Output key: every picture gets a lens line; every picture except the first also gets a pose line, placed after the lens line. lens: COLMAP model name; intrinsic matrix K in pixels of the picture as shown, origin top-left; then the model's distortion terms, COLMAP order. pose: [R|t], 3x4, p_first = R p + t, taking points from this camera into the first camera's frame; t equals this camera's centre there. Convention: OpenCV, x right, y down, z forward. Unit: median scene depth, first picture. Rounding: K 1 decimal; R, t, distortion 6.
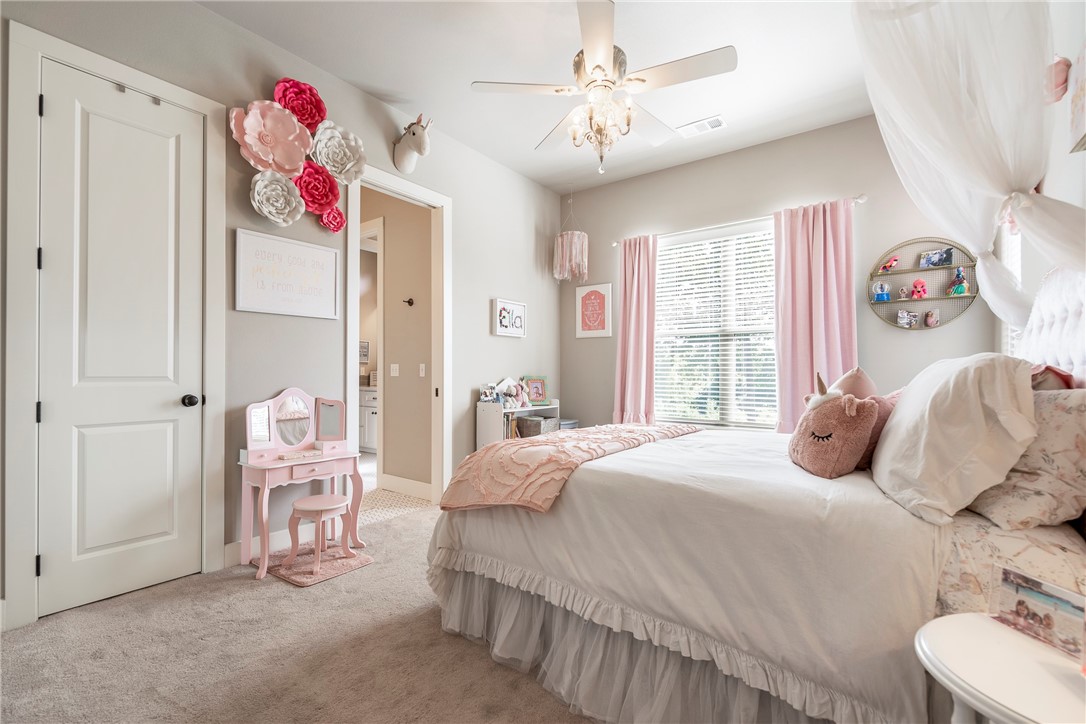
lens RADIAL K [[474.5, 0, 543.0], [0, 474.5, 362.0], [0, 0, 1]] dist [0.000748, -0.000019]
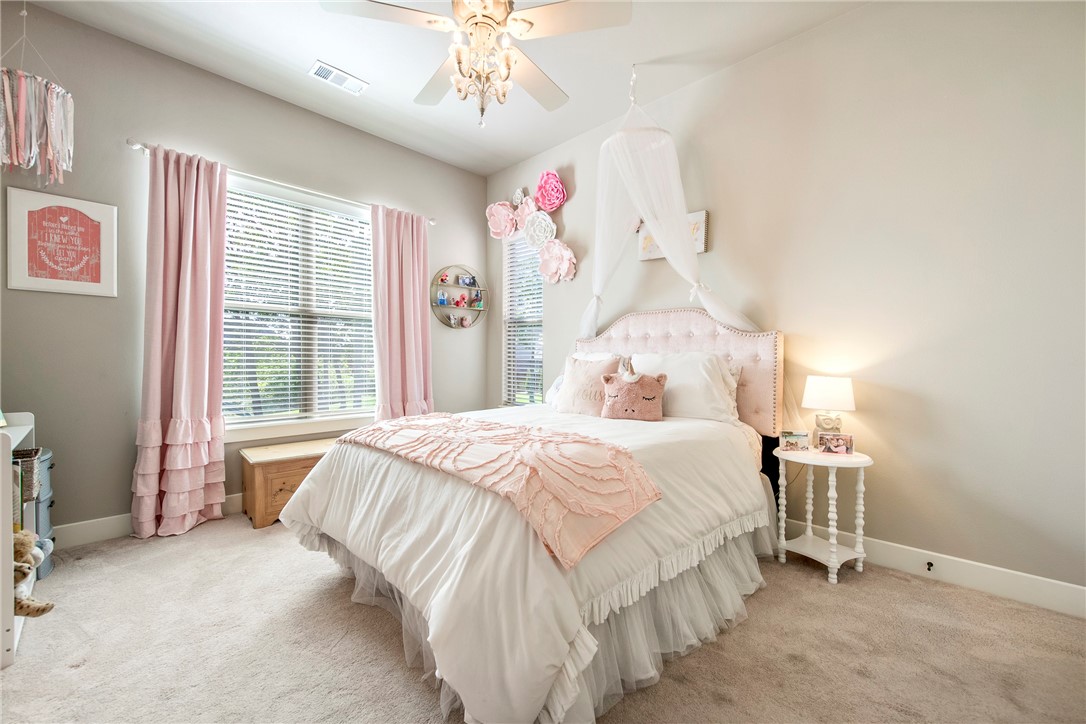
lens RADIAL K [[441.5, 0, 543.0], [0, 441.5, 362.0], [0, 0, 1]] dist [-0.002369, -0.000574]
pose [[0.128091, -0.007795, 0.991732, -0.420705], [-0.028361, 0.999531, 0.011519, 0.008149], [-0.991357, -0.029602, 0.127810, 0.494998]]
